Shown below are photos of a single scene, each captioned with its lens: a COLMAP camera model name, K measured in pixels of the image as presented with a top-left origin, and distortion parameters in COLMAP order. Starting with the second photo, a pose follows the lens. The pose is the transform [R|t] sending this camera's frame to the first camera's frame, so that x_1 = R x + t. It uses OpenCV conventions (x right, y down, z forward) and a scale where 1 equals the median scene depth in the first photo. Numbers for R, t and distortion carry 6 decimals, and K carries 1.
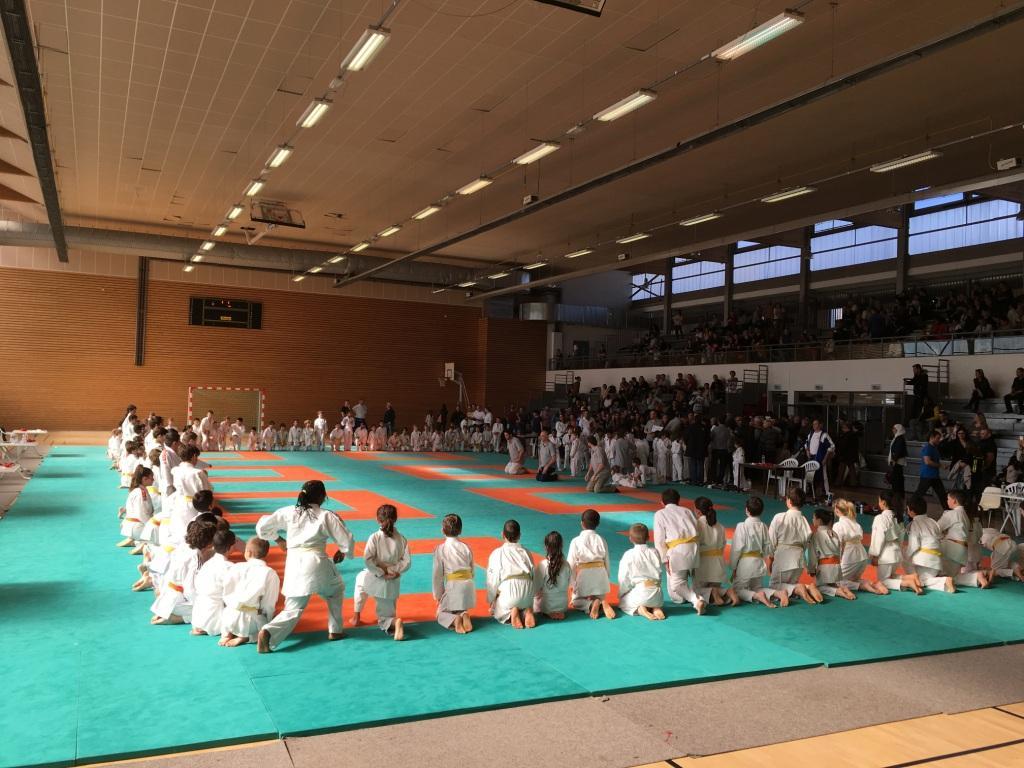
lens RADIAL K [[859.9, 0, 507.6], [0, 859.9, 372.6], [0, 0, 1]] dist [0.073291, -0.093729]
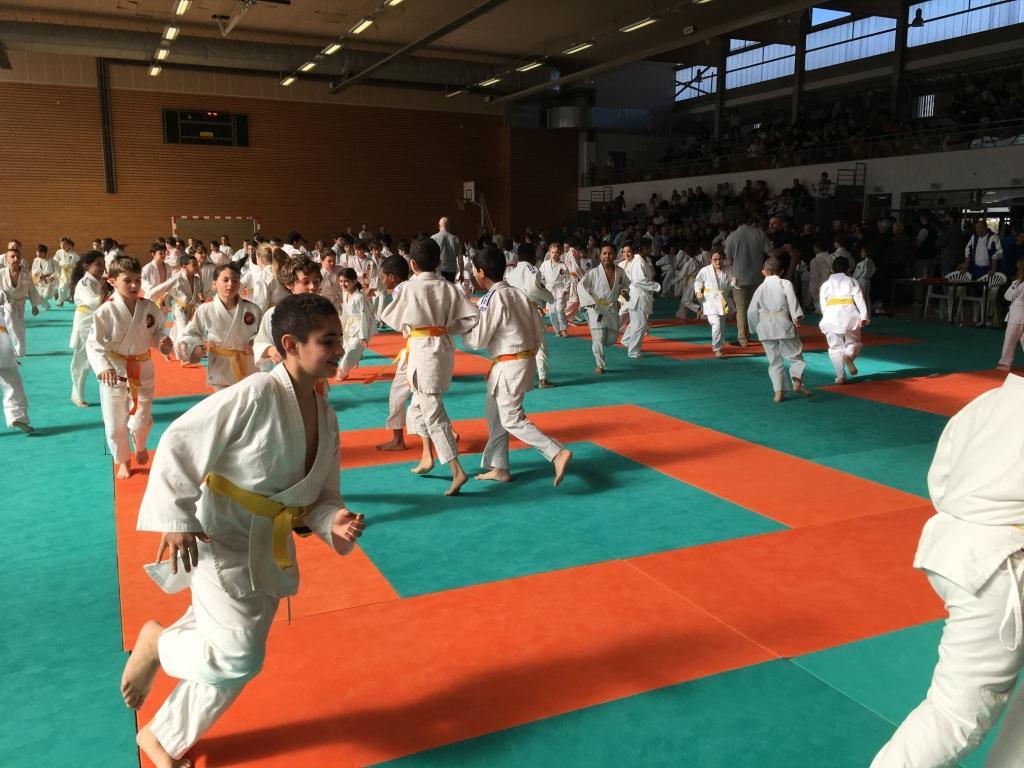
lens RADIAL K [[859.9, 0, 506.8], [0, 859.9, 367.1], [0, 0, 1]] dist [0.073291, -0.093729]
pose [[0.999450, -0.031971, -0.008757, -0.032488], [0.033039, 0.982185, 0.184990, 0.014973], [0.002687, -0.185178, 0.982701, 0.127116]]
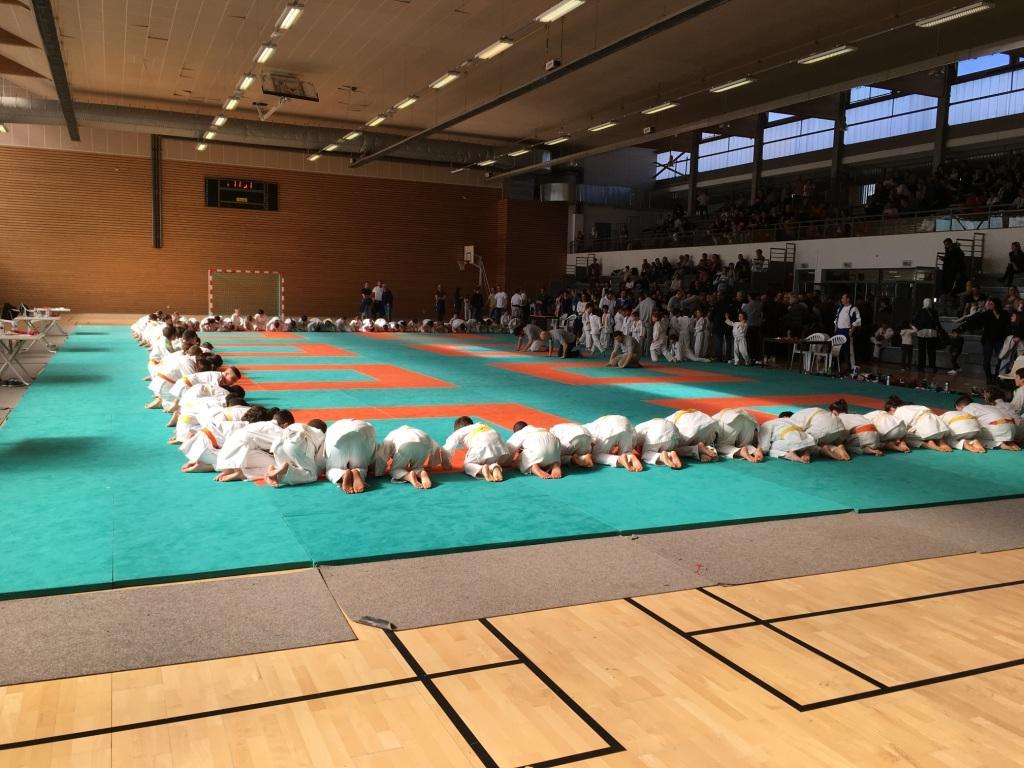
lens RADIAL K [[859.9, 0, 507.8], [0, 859.9, 372.9], [0, 0, 1]] dist [0.073291, -0.093729]
pose [[0.999755, -0.001203, -0.022099, -0.001706], [0.004011, 0.991837, 0.127450, 0.008867], [0.021766, -0.127508, 0.991599, 0.004596]]
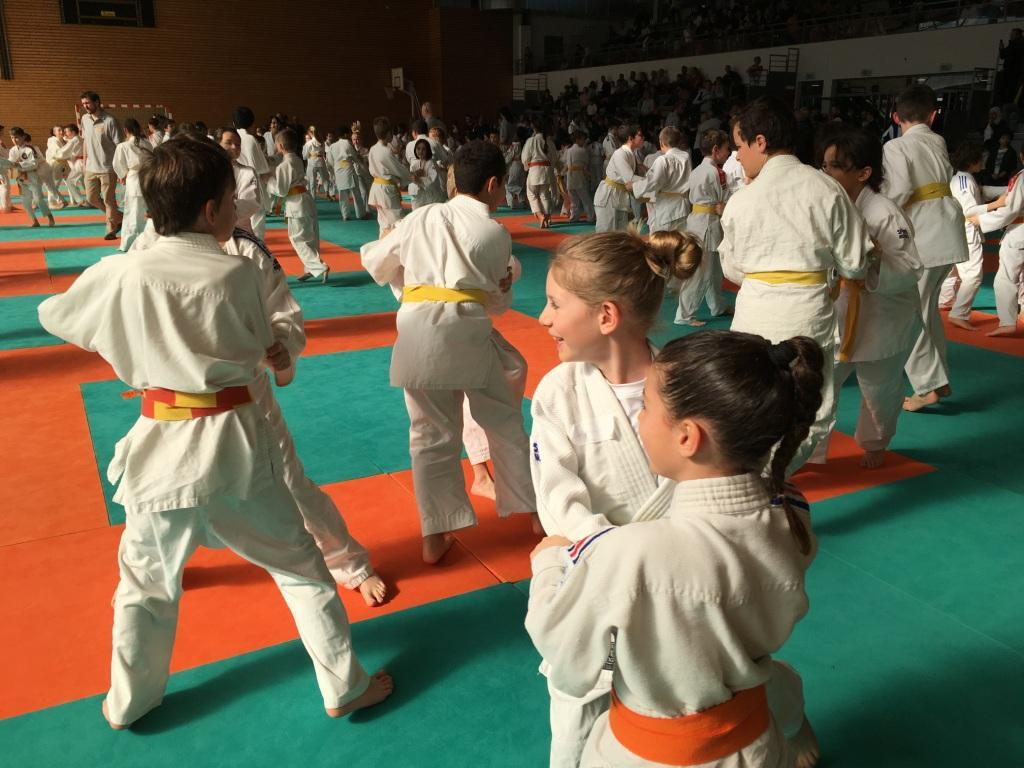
lens RADIAL K [[859.9, 0, 507.2], [0, 859.9, 368.2], [0, 0, 1]] dist [0.073291, -0.093729]
pose [[0.998084, -0.046547, 0.040759, -0.010914], [0.032133, 0.952951, 0.301417, 0.018676], [-0.052871, -0.299530, 0.952621, 0.137631]]
